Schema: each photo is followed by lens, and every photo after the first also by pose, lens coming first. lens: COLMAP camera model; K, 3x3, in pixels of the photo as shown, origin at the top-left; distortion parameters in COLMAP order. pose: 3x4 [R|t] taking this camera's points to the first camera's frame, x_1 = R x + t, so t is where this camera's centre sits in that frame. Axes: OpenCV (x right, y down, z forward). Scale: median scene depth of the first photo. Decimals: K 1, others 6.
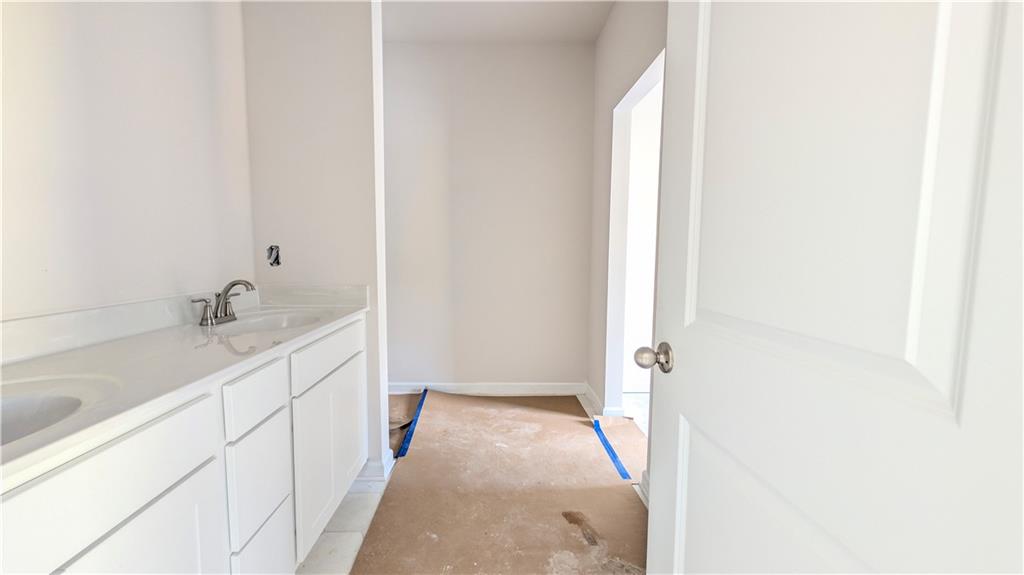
lens RADIAL K [[396.3, 0, 512.5], [0, 396.3, 287.7], [0, 0, 1]] dist [0.003201, 0.000138]
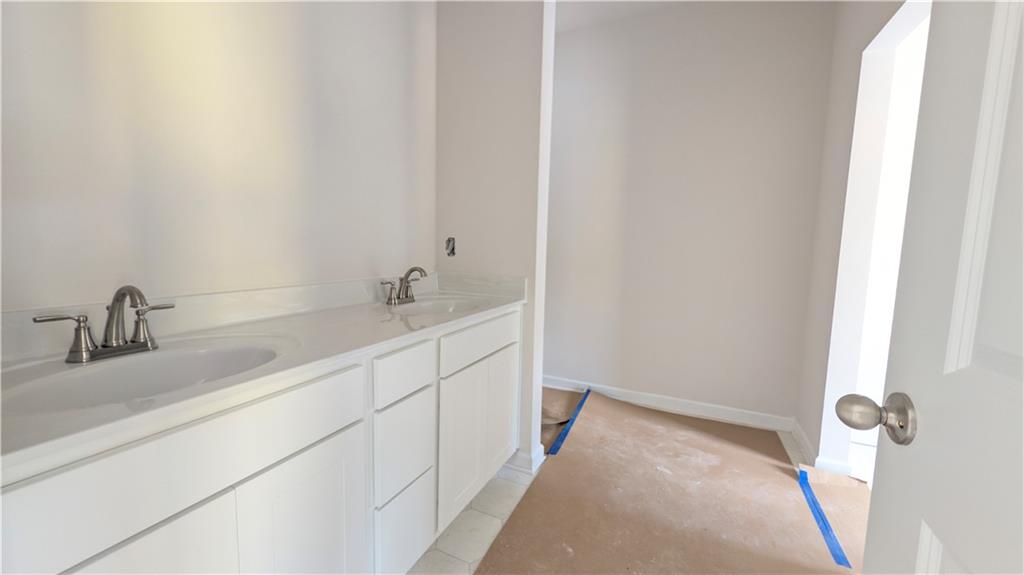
lens RADIAL K [[396.3, 0, 510.5], [0, 396.3, 286.4], [0, 0, 1]] dist [0.003201, 0.000138]
pose [[0.887010, 0.060886, -0.457719, 0.061922], [-0.058720, 0.998094, 0.018973, -0.000992], [0.458002, 0.010048, 0.888895, 0.092497]]
